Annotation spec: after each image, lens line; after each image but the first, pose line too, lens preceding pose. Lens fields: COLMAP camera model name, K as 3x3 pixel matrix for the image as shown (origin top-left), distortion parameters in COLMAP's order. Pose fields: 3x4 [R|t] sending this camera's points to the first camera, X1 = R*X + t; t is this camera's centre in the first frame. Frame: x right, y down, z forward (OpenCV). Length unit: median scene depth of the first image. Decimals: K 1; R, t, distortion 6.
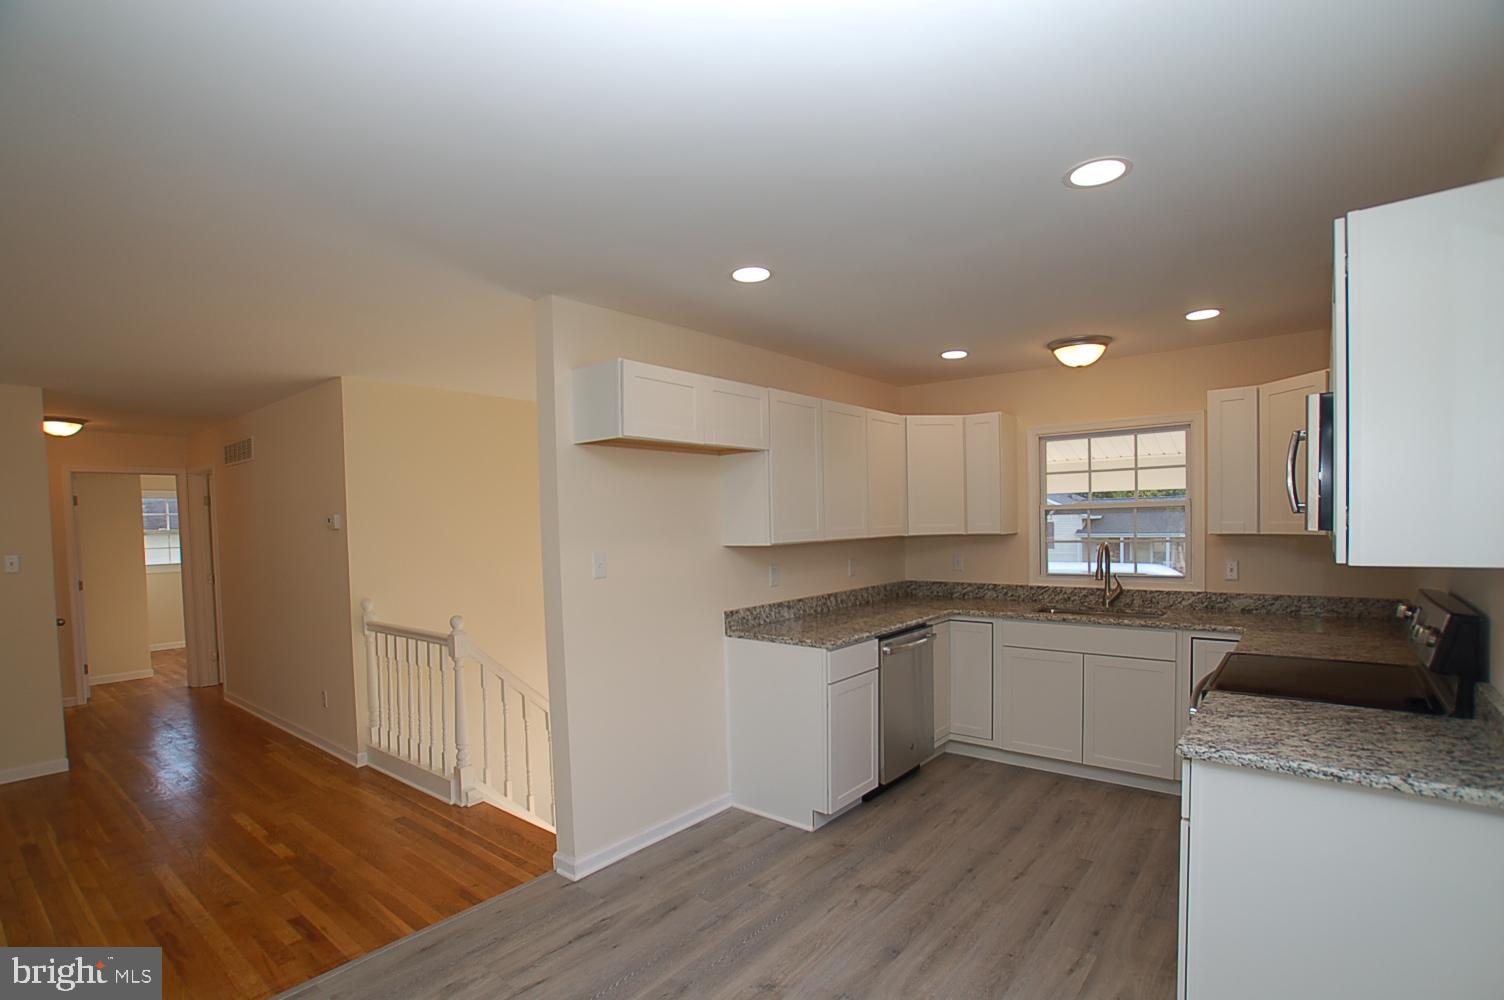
lens RADIAL K [[717.9, 0, 756.9], [0, 717.9, 547.2], [0, 0, 1]] dist [-0.065286, 0.026214]
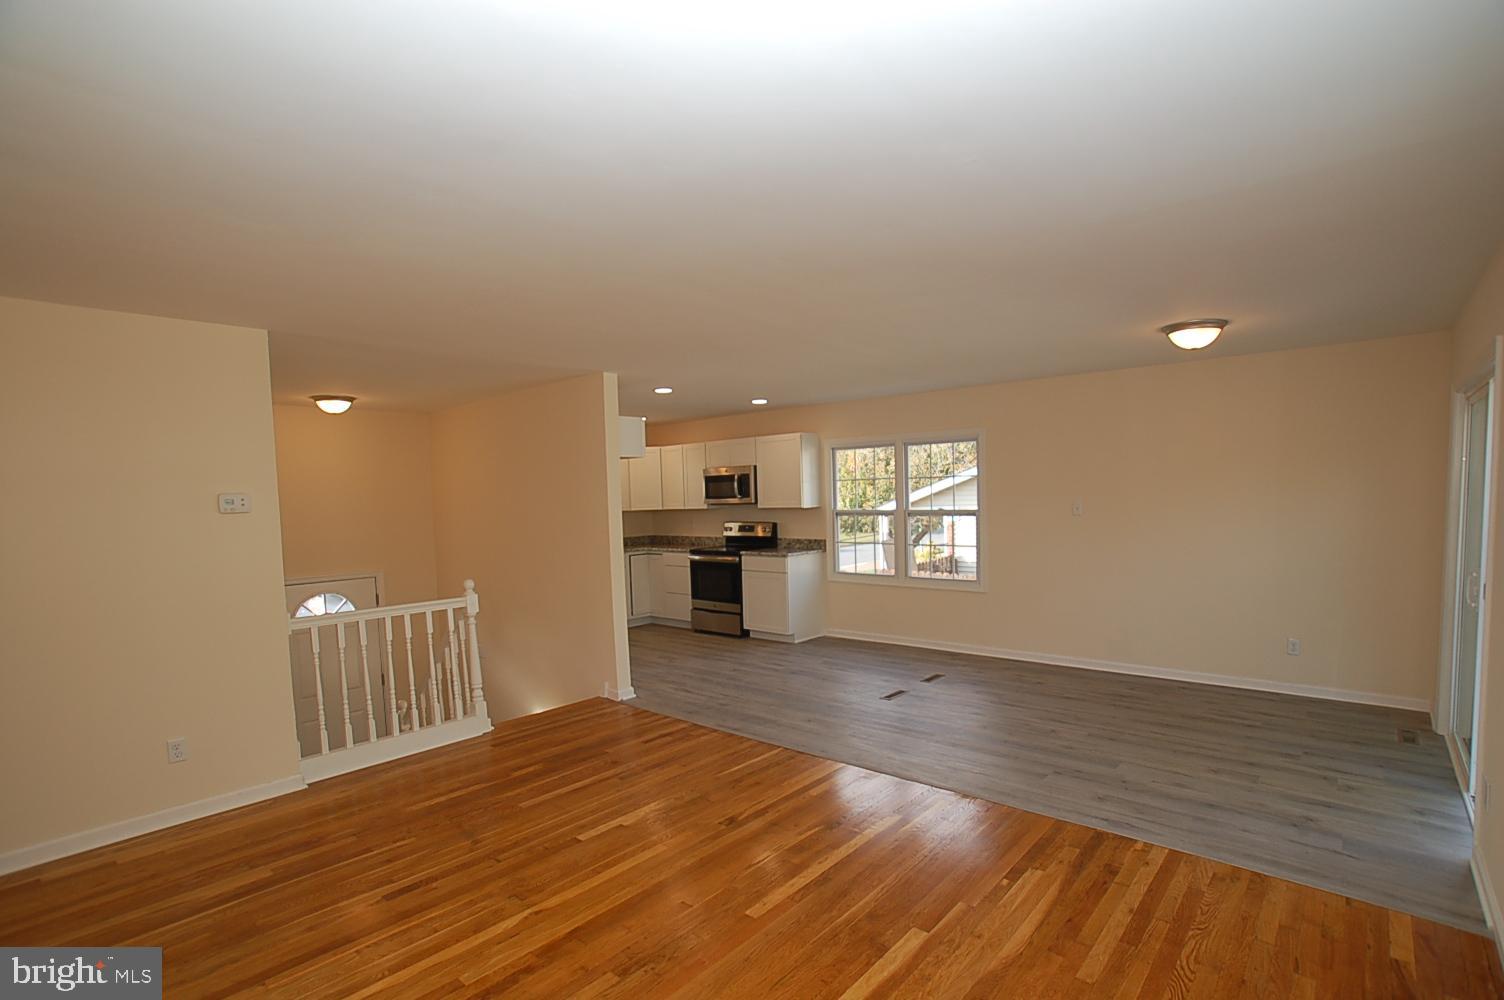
lens RADIAL K [[717.9, 0, 756.9], [0, 717.9, 547.2], [0, 0, 1]] dist [-0.065286, 0.026214]
pose [[0.039278, -0.049080, 0.998022, -1.558021], [0.063657, 0.996887, 0.046519, 0.016064], [-0.997199, 0.061704, 0.042280, 0.437638]]
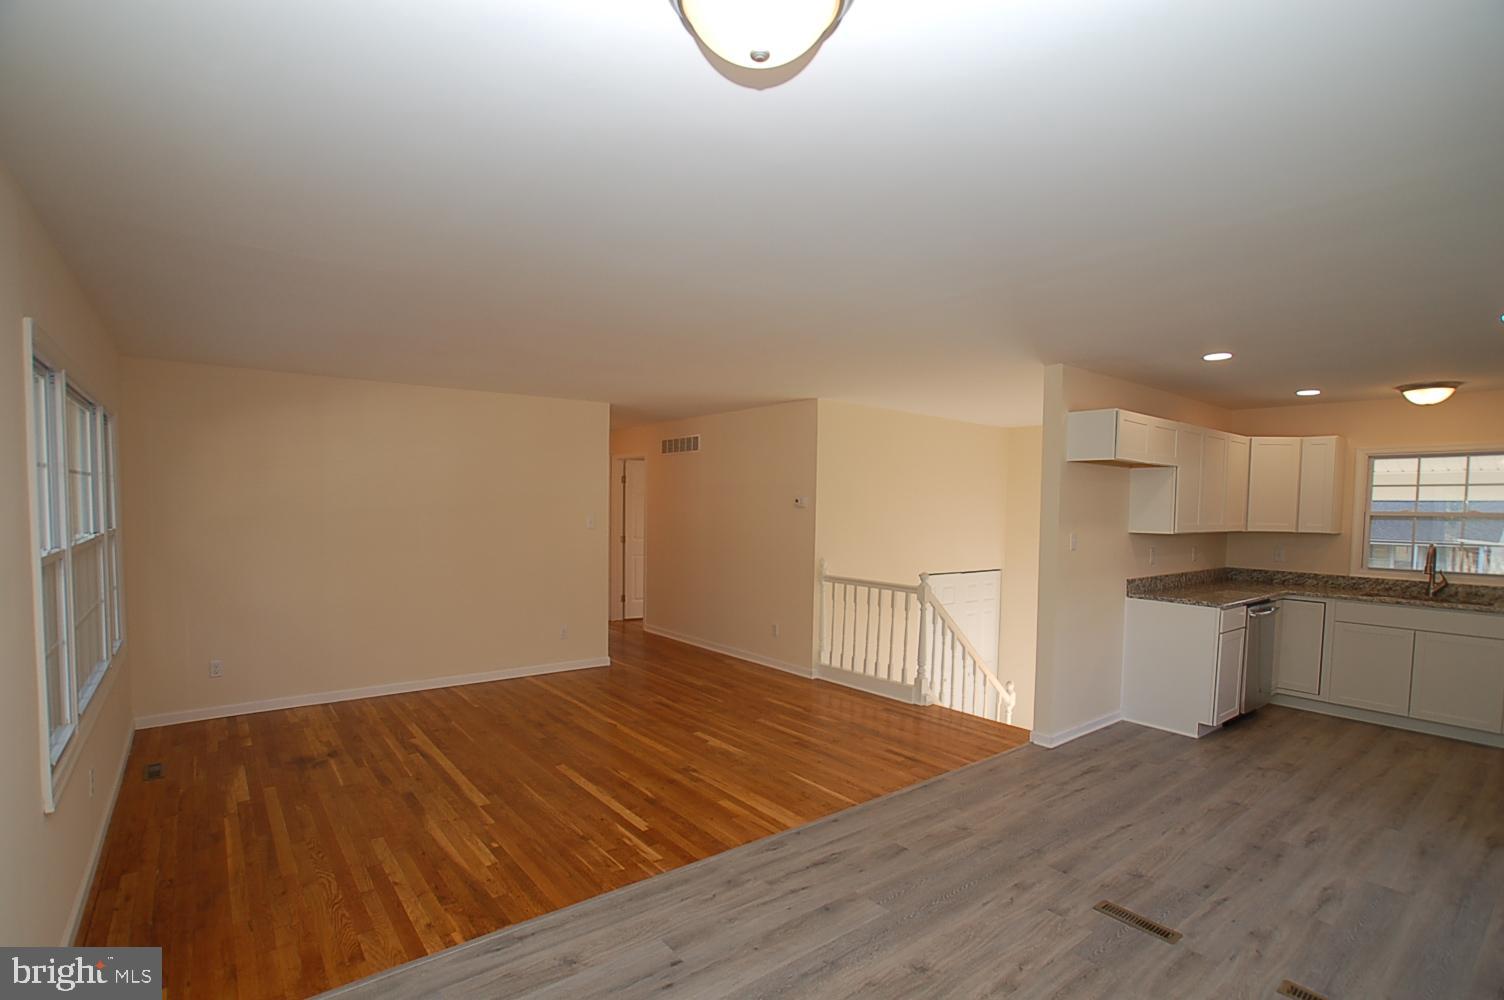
lens RADIAL K [[719.5, 0, 754.7], [0, 719.5, 544.0], [0, 0, 1]] dist [-0.072284, 0.035061]
pose [[0.975173, 0.049229, -0.215902, -0.430758], [-0.045321, 0.998707, 0.023018, 0.020286], [0.216756, -0.012662, 0.976144, -0.467890]]
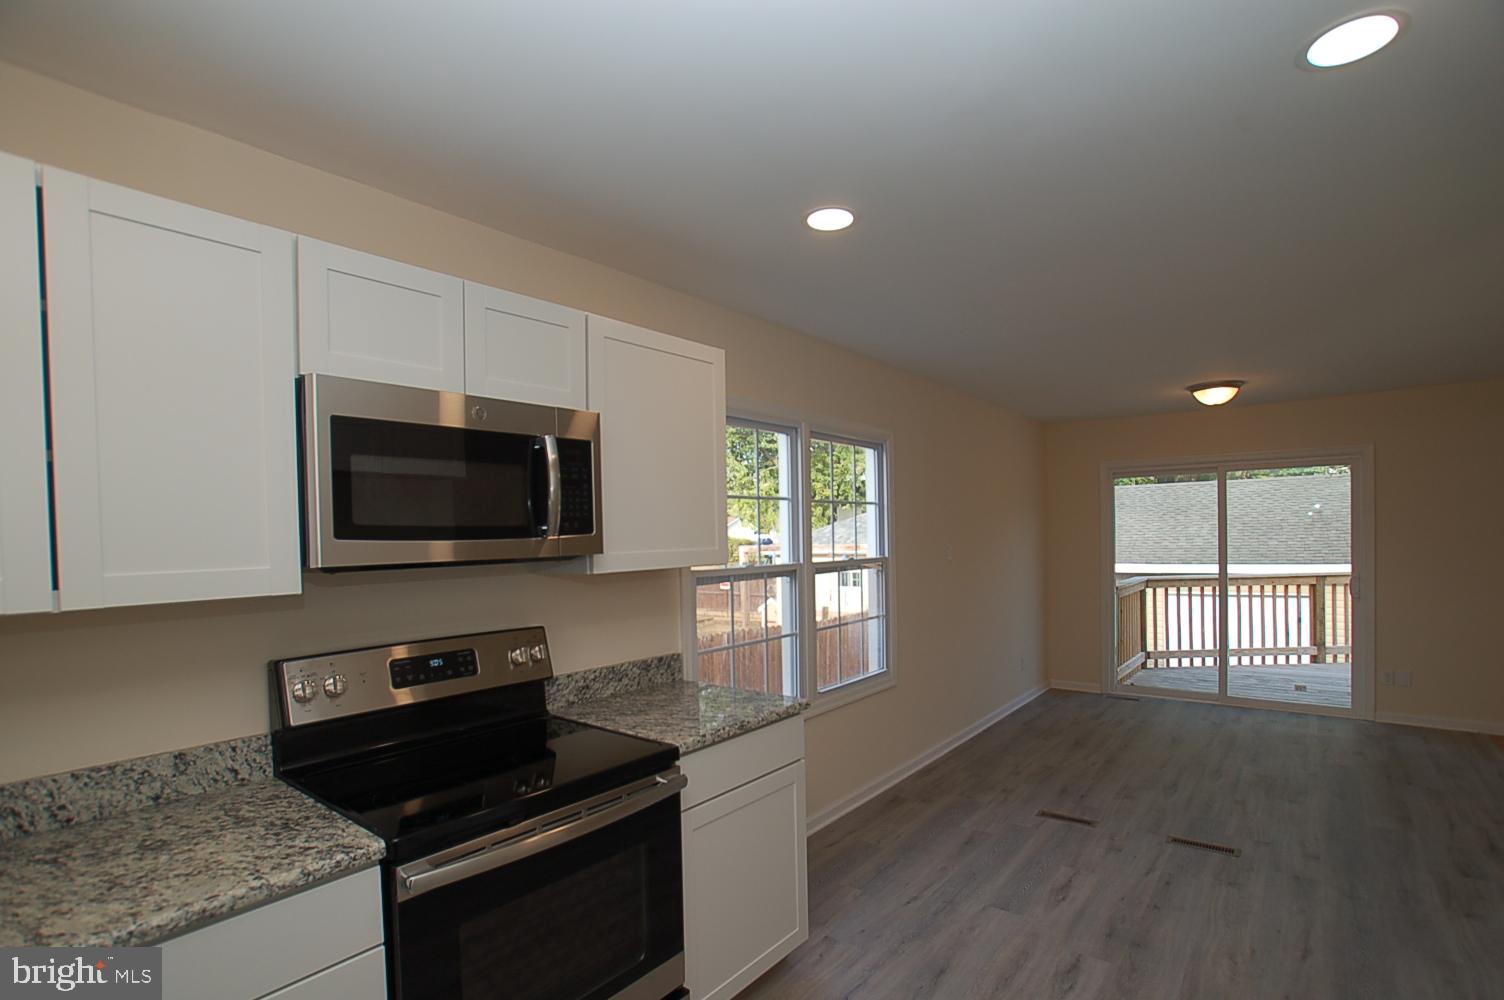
lens RADIAL K [[709.4, 0, 751.7], [0, 709.4, 561.4], [0, 0, 1]] dist [-0.065400, 0.024422]
pose [[-0.998750, 0.049821, 0.004106, 0.304084], [0.049987, 0.996236, 0.070824, -0.039608], [-0.000562, 0.070941, -0.997480, 1.031860]]
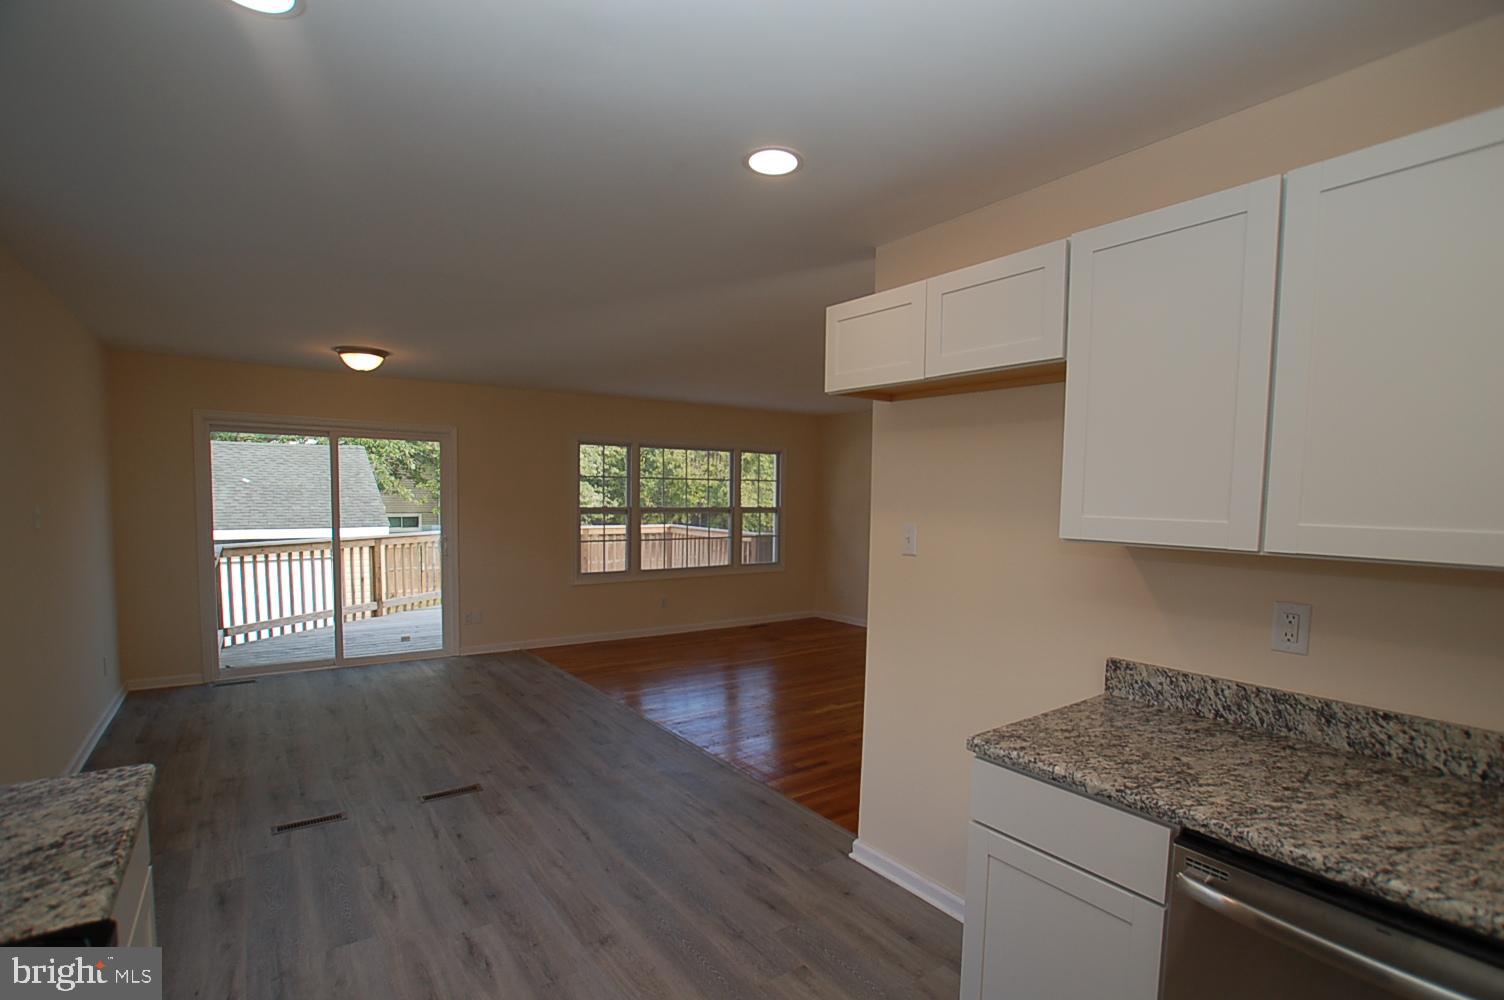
lens RADIAL K [[716.2, 0, 749.6], [0, 716.2, 546.4], [0, 0, 1]] dist [-0.063848, 0.026298]
pose [[-0.268016, 0.088865, -0.959307, 0.511433], [-0.044108, 0.993561, 0.104362, -0.037842], [0.962404, 0.070284, -0.262370, 0.819163]]
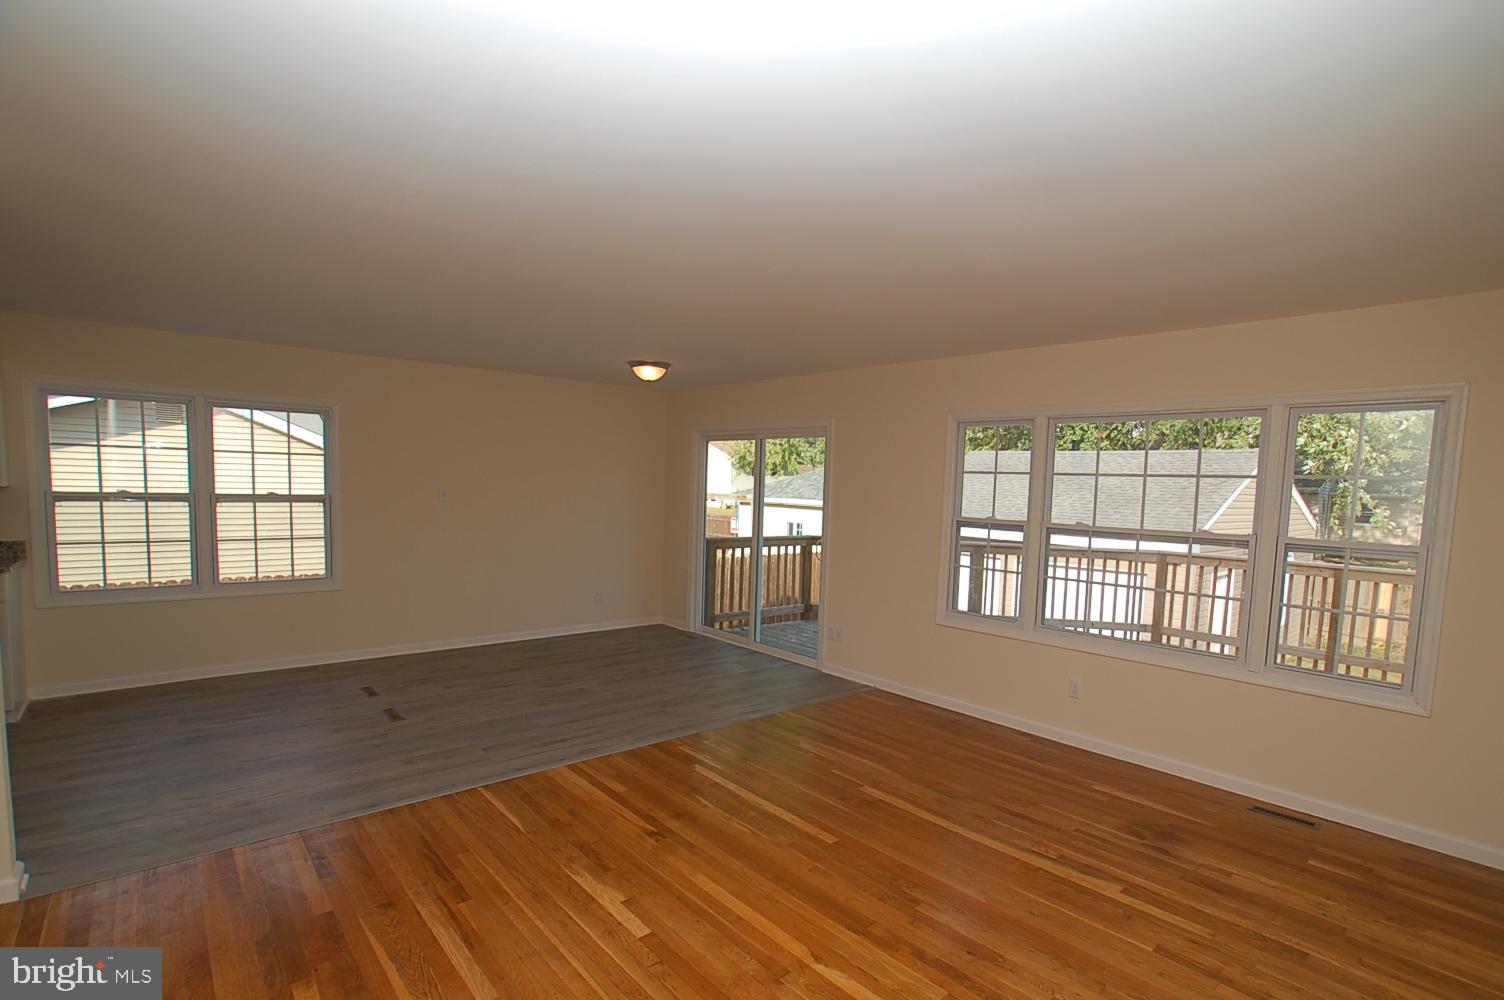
lens RADIAL K [[717.9, 0, 756.9], [0, 717.9, 547.2], [0, 0, 1]] dist [-0.065286, 0.026214]
pose [[-0.985589, -0.020915, 0.167858, -0.963551], [-0.000385, 0.992602, 0.121416, -0.027880], [-0.169156, 0.119602, -0.978306, 1.225860]]
